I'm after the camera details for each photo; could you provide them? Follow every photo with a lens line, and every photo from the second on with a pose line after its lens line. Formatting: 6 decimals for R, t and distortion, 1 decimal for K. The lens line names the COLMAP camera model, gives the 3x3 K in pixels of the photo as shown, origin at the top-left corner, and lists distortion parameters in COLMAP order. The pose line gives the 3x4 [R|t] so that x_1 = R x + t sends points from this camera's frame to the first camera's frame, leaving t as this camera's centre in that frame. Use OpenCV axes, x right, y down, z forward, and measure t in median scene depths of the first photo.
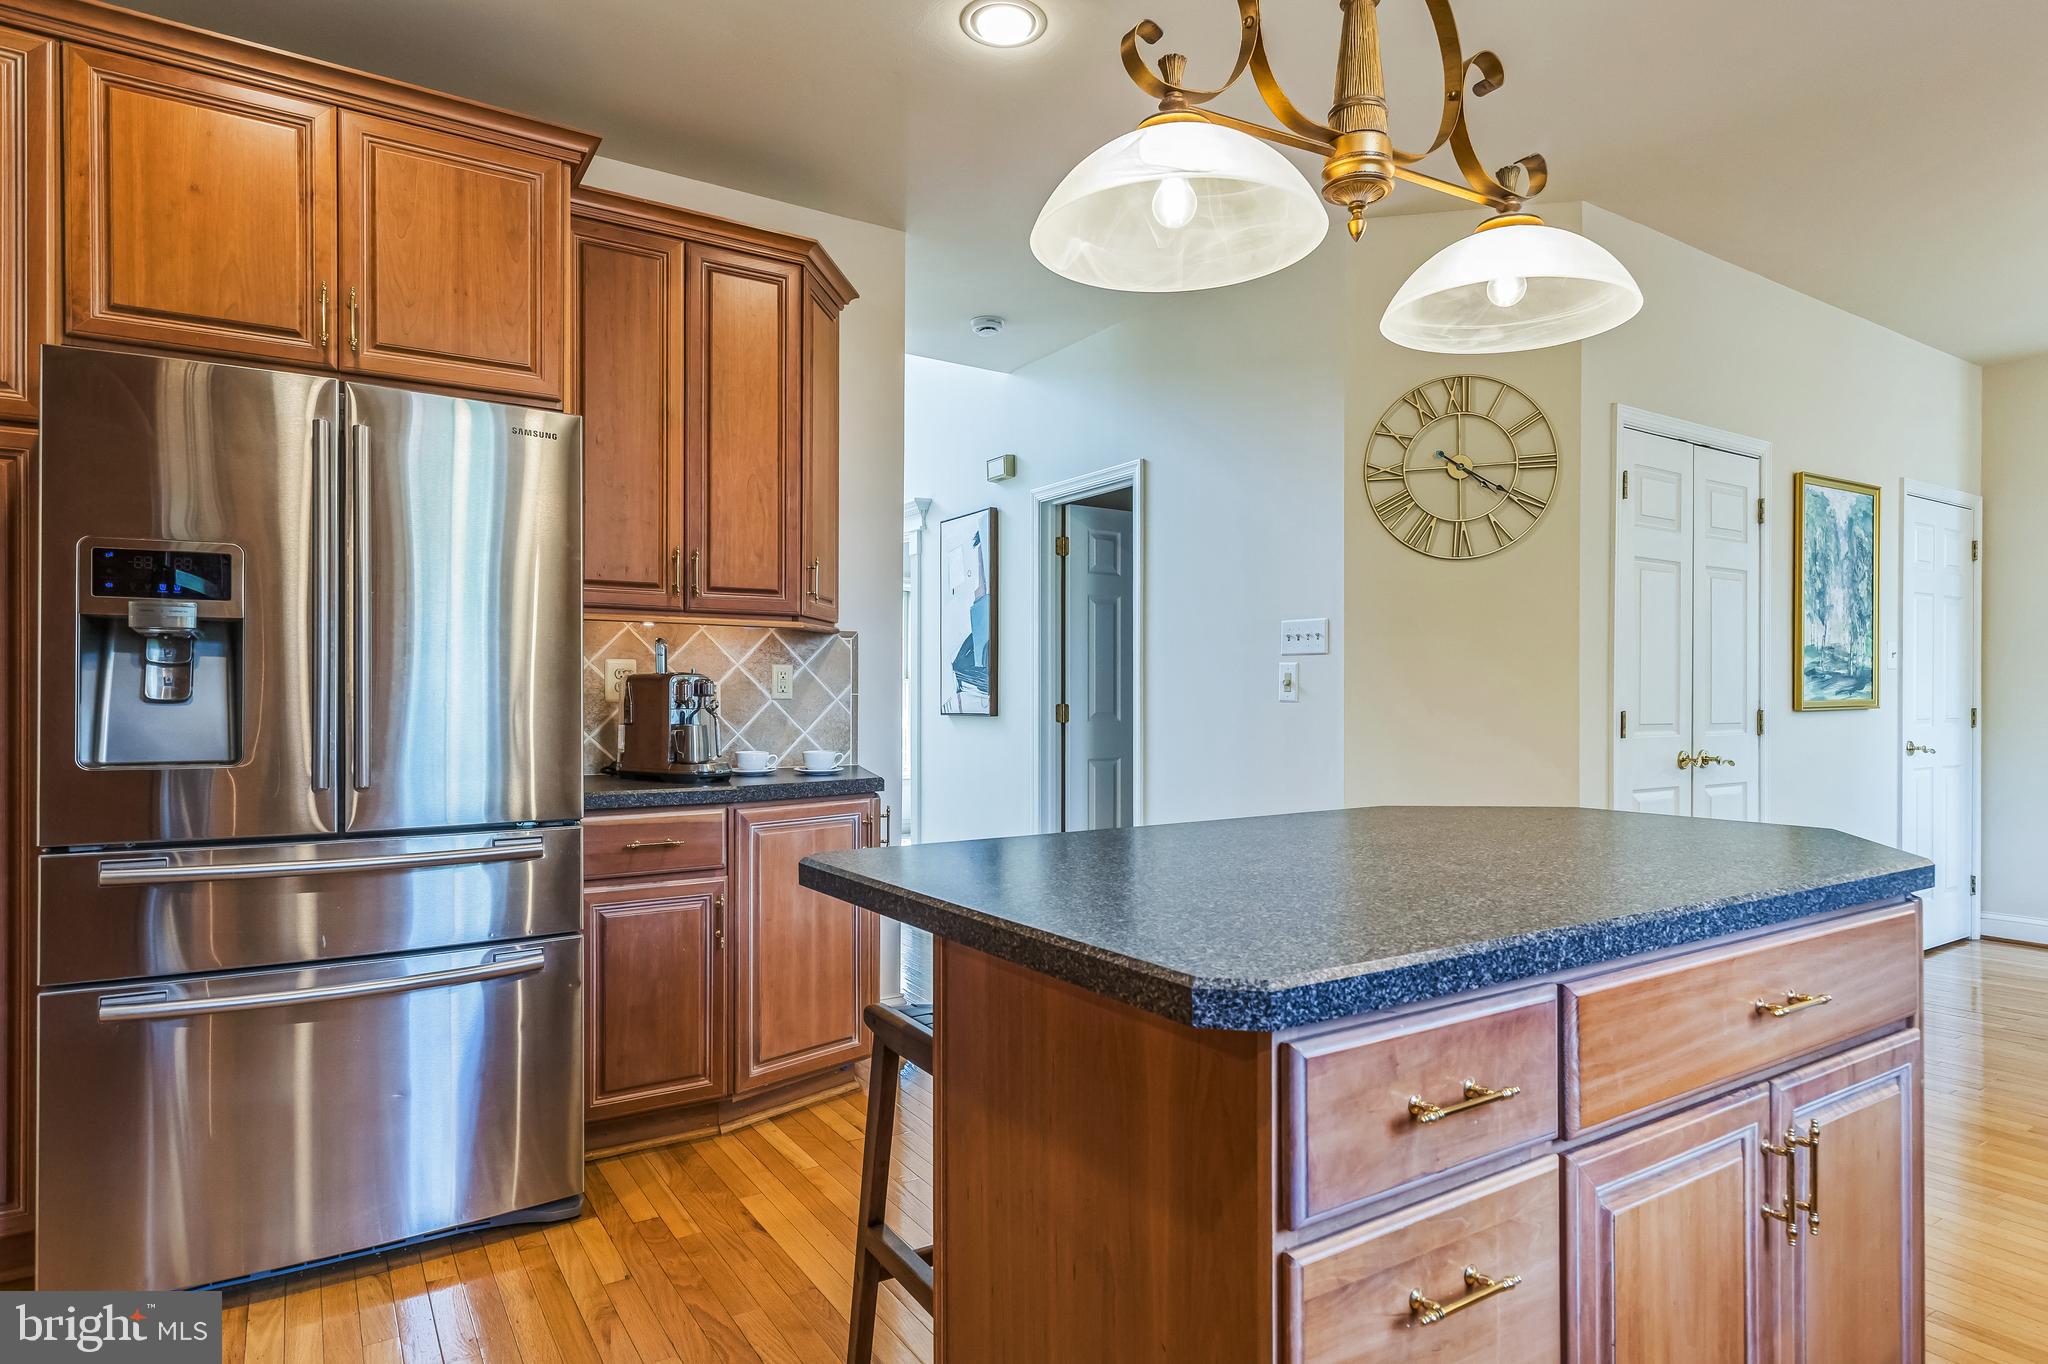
lens RADIAL K [[1130.5, 0, 1028.5], [0, 1130.5, 696.8], [0, 0, 1]] dist [0.004739, 0.000541]
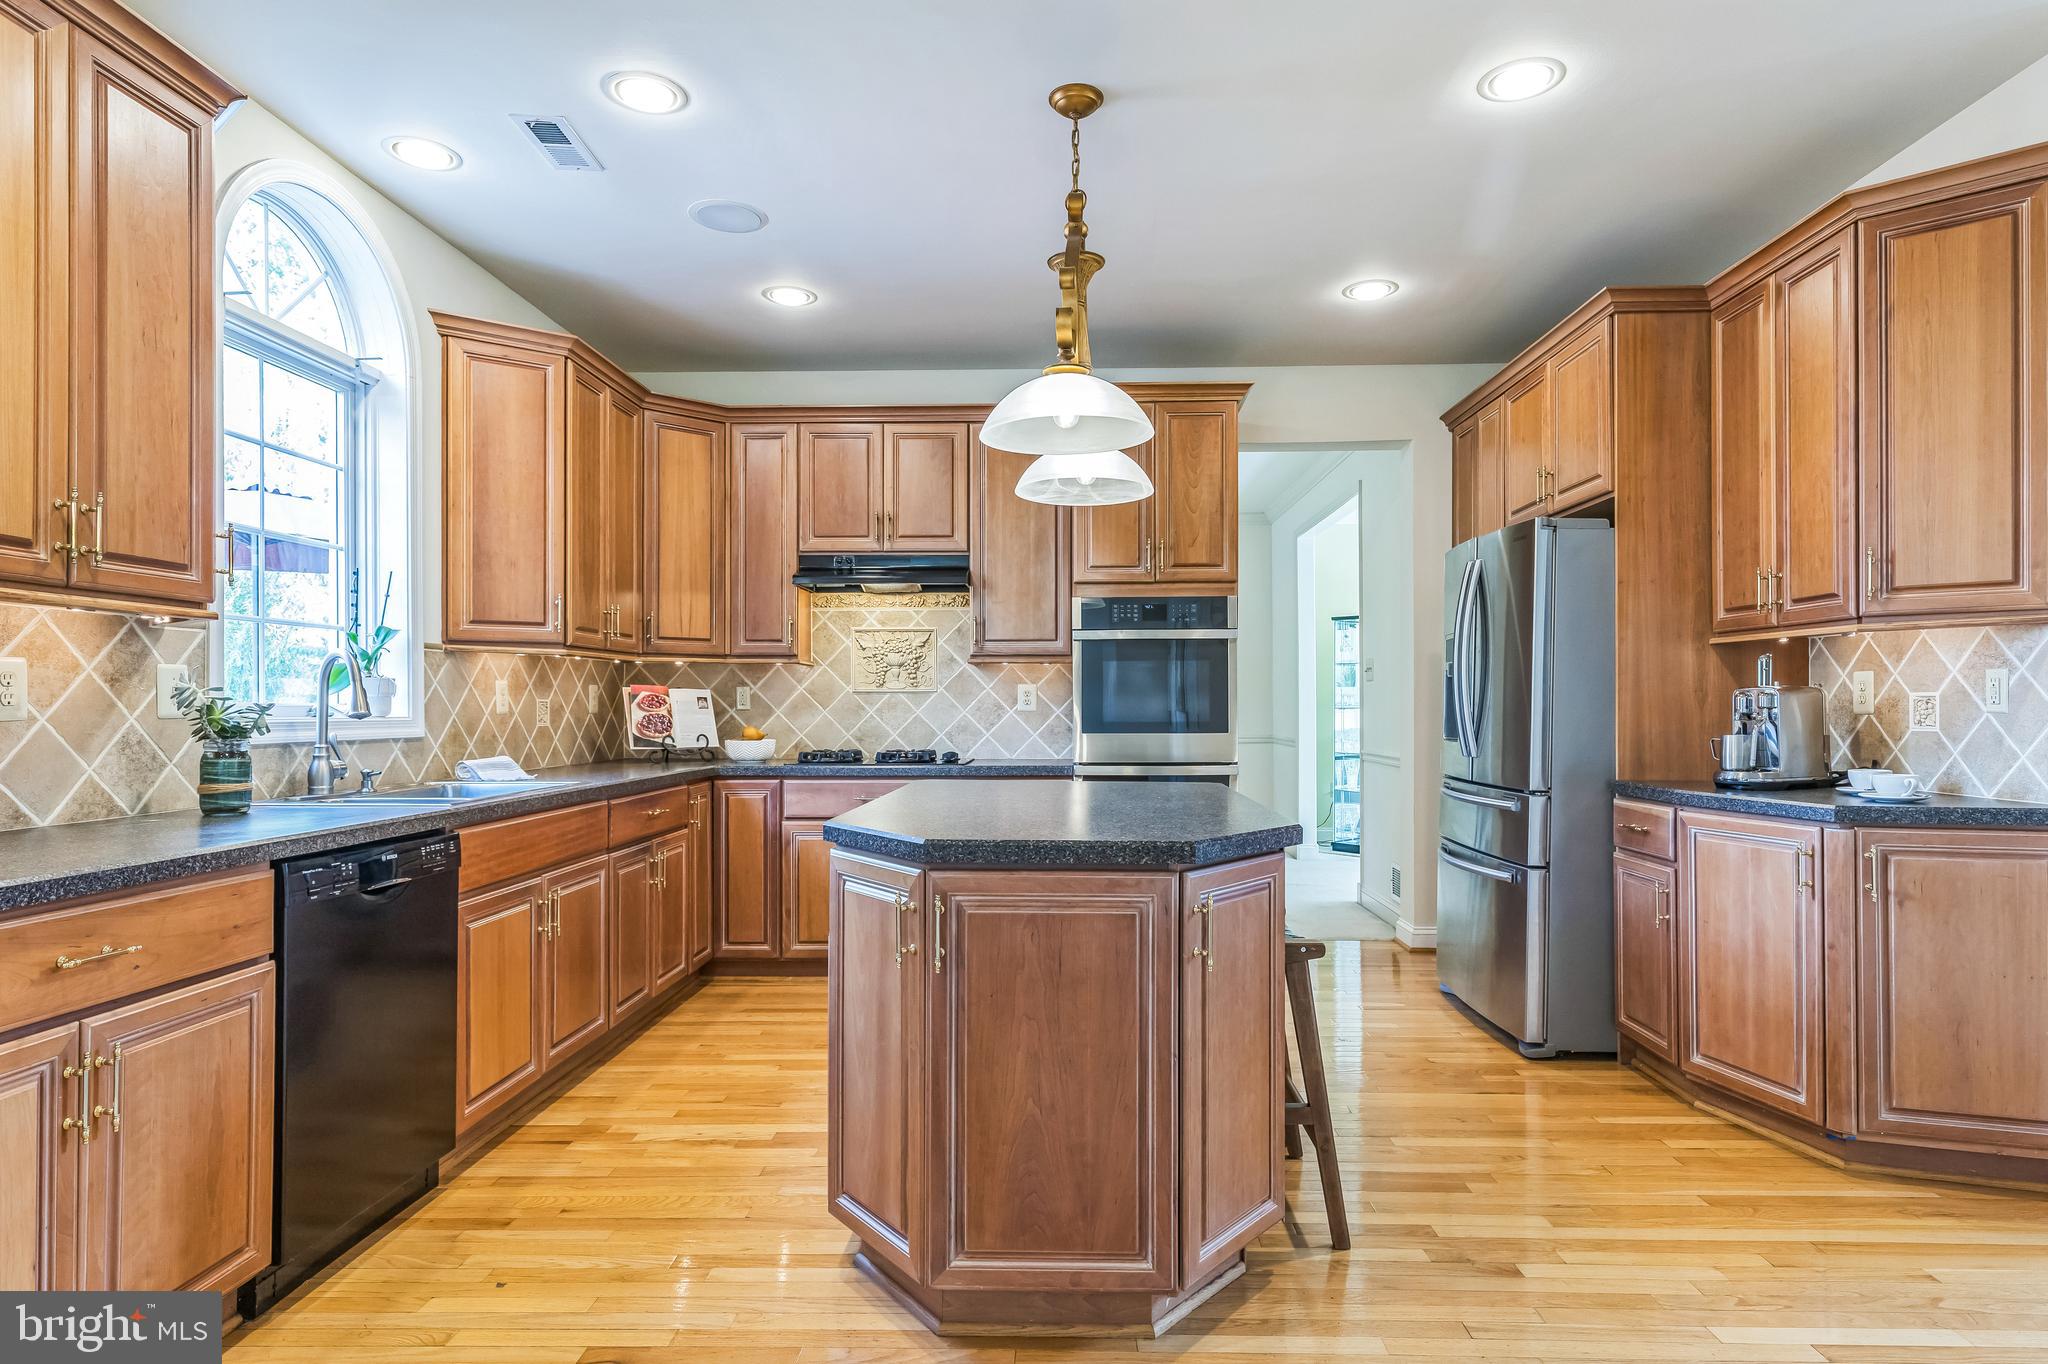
lens RADIAL K [[1130.5, 0, 1029.7], [0, 1130.5, 696.1], [0, 0, 1]] dist [0.004739, 0.000541]
pose [[-0.566367, -0.004654, -0.824140, 0.855801], [0.001700, 0.999975, -0.006815, -0.005449], [0.824151, -0.005261, -0.566345, 0.930680]]
